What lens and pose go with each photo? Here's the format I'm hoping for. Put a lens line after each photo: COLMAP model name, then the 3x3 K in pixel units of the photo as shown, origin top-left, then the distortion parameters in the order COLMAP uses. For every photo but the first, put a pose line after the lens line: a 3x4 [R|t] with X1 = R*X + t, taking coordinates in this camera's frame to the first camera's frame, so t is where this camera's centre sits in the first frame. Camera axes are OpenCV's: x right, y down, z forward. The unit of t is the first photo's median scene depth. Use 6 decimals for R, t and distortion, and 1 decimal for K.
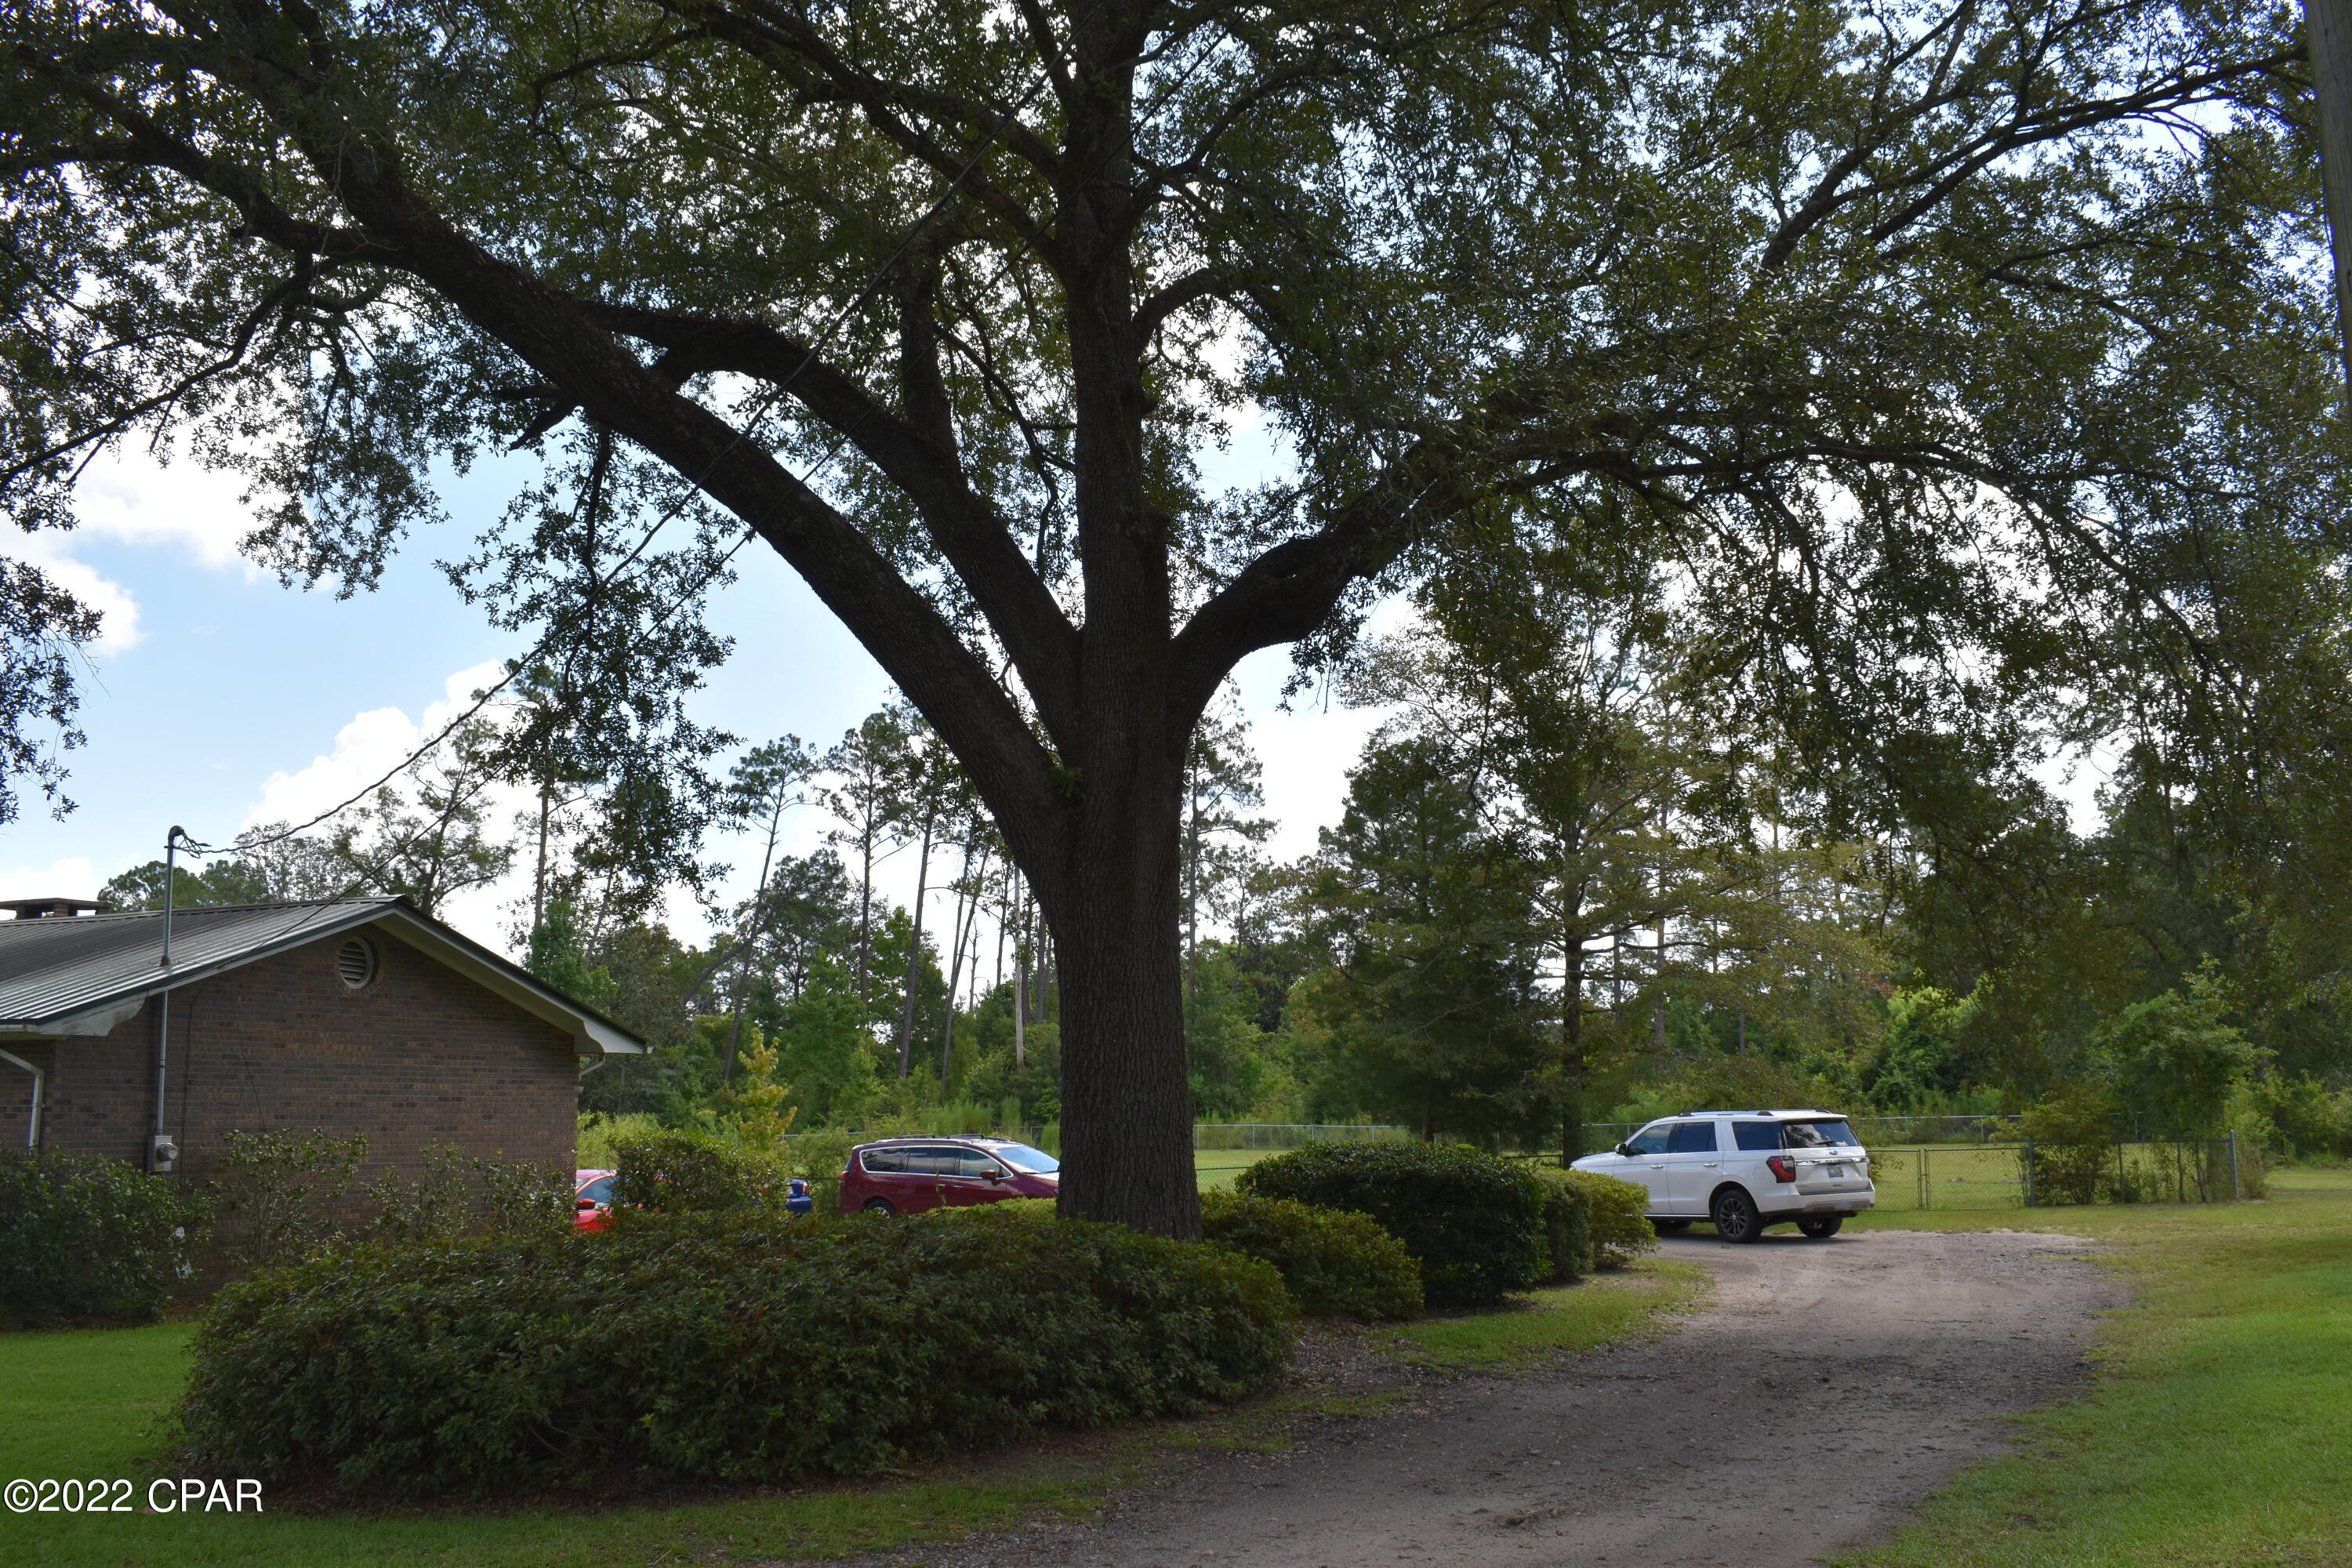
lens RADIAL K [[2217.3, 0, 1176.0], [0, 2217.3, 784.0], [0, 0, 1]] dist [-0.060922, -0.011959]
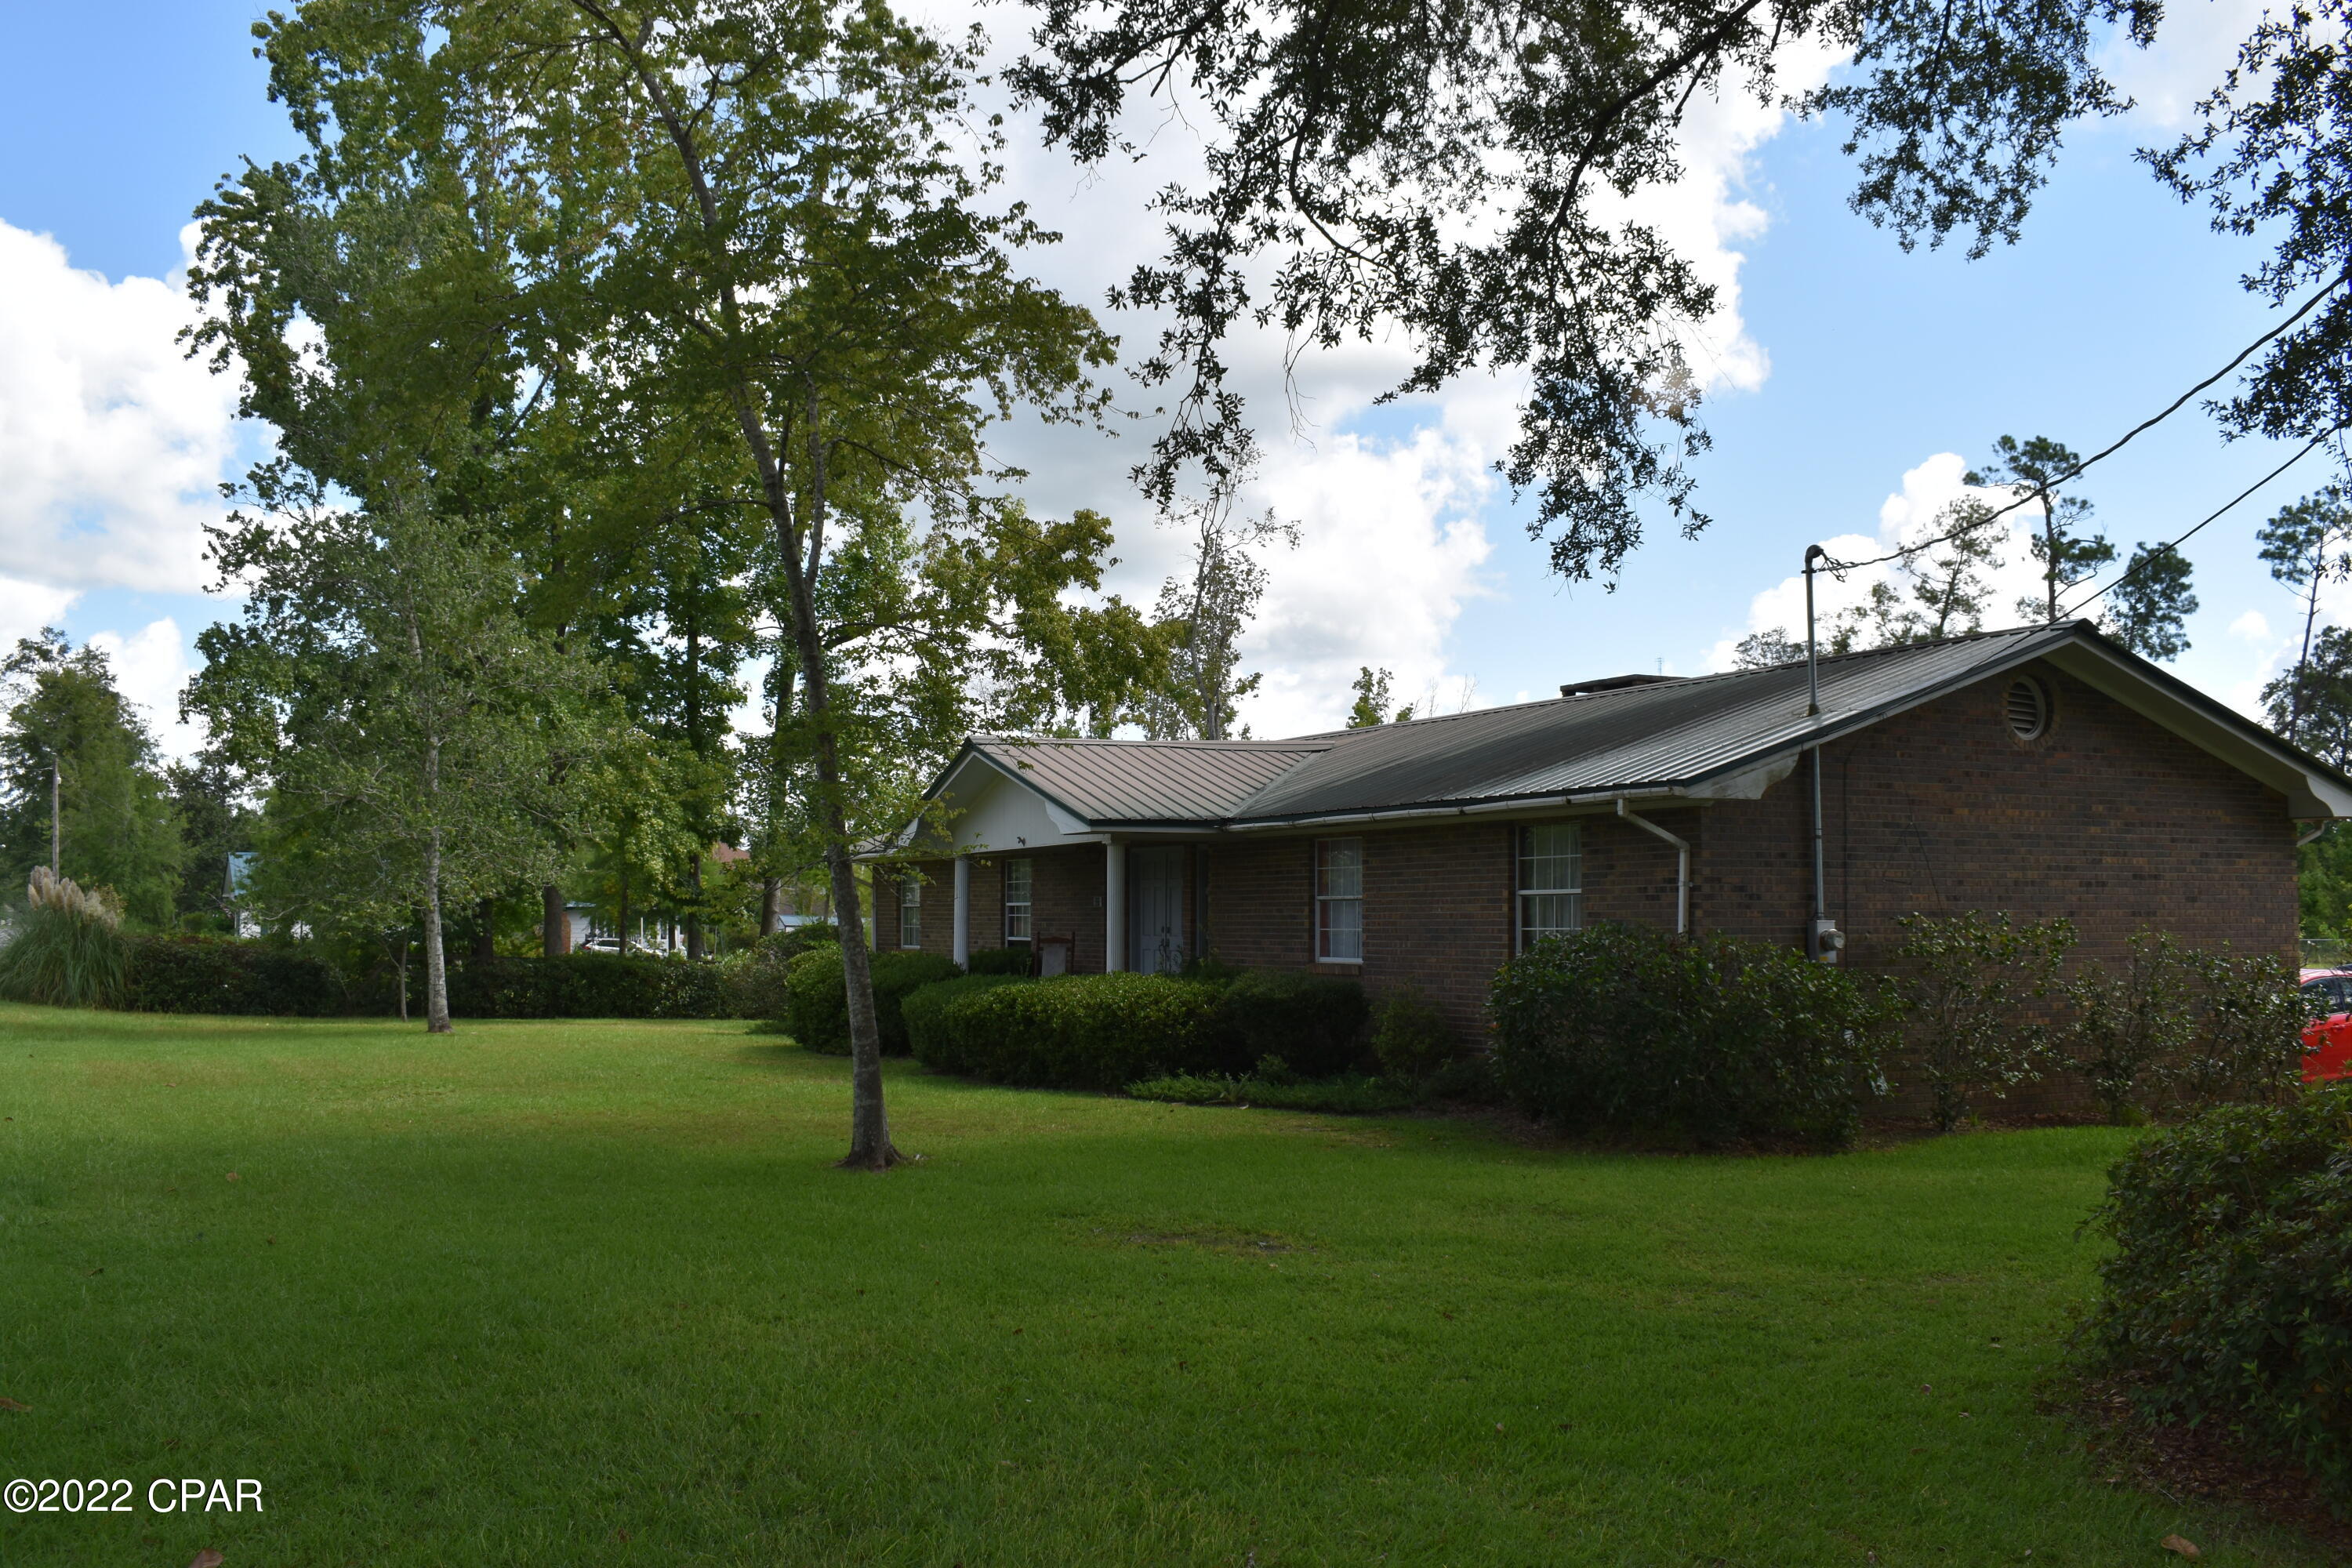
lens RADIAL K [[2217.3, 0, 1176.0], [0, 2217.3, 784.0], [0, 0, 1]] dist [-0.060922, -0.011959]
pose [[0.797197, -0.032060, -0.602868, -0.140302], [0.084421, 0.994697, 0.058737, 0.036265], [0.597788, -0.097720, 0.795676, 0.176350]]
